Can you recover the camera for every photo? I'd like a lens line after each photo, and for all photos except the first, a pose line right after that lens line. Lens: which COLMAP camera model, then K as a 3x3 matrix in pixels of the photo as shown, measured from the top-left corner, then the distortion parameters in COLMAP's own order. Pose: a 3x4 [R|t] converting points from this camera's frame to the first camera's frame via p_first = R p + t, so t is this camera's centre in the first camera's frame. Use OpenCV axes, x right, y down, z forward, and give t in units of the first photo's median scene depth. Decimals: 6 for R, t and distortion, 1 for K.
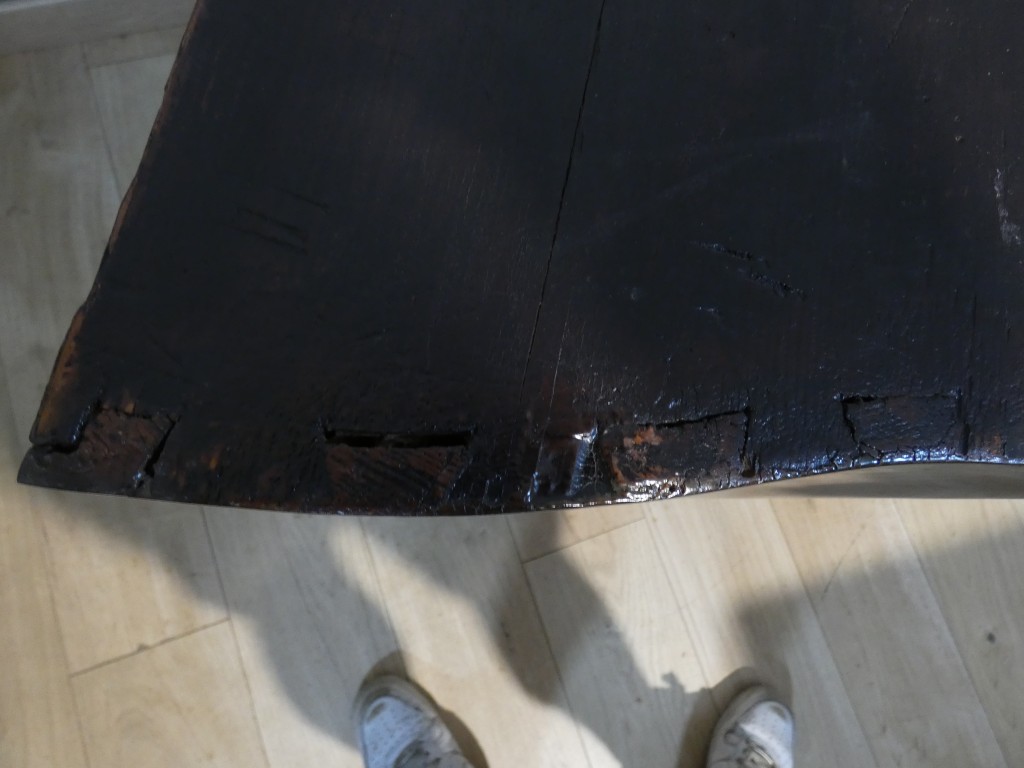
lens RADIAL K [[757.3, 0, 512.0], [0, 757.3, 426.5], [0, 0, 1]] dist [0.003533, 0.000681]
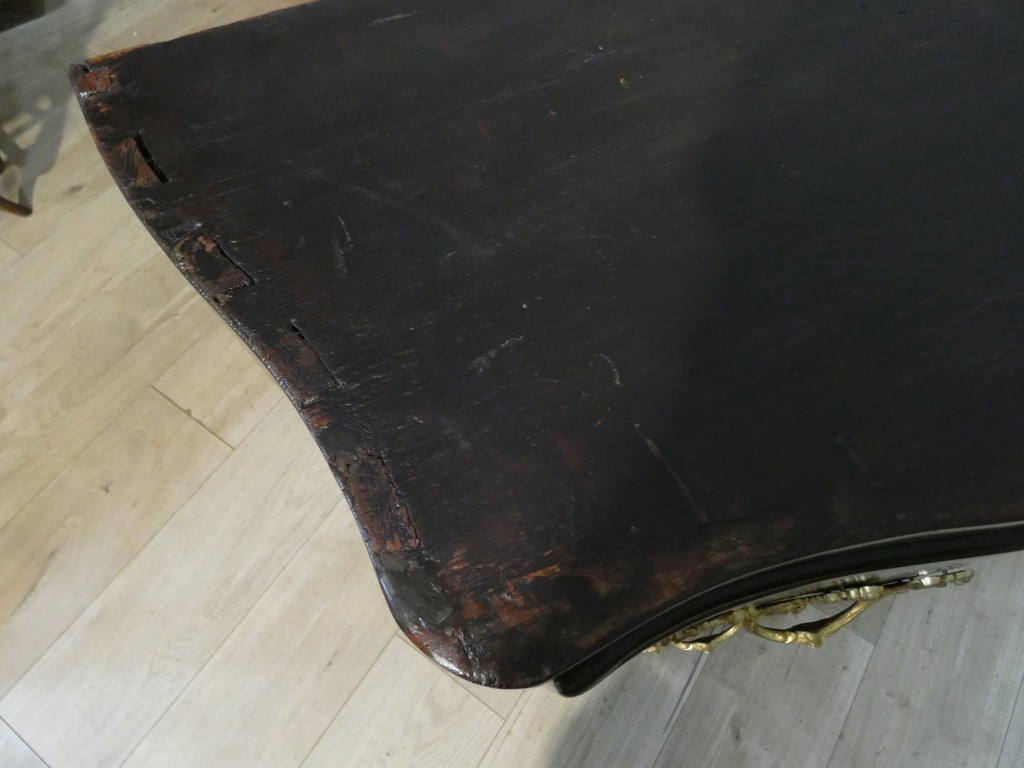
lens RADIAL K [[891.7, 0, 525.6], [0, 891.7, 383.2], [0, 0, 1]] dist [-0.002854, -0.011824]
pose [[0.533533, 0.626241, -0.568476, 0.658211], [-0.793787, 0.602783, -0.080961, -0.070511], [0.291966, 0.494444, 0.818707, -0.095563]]
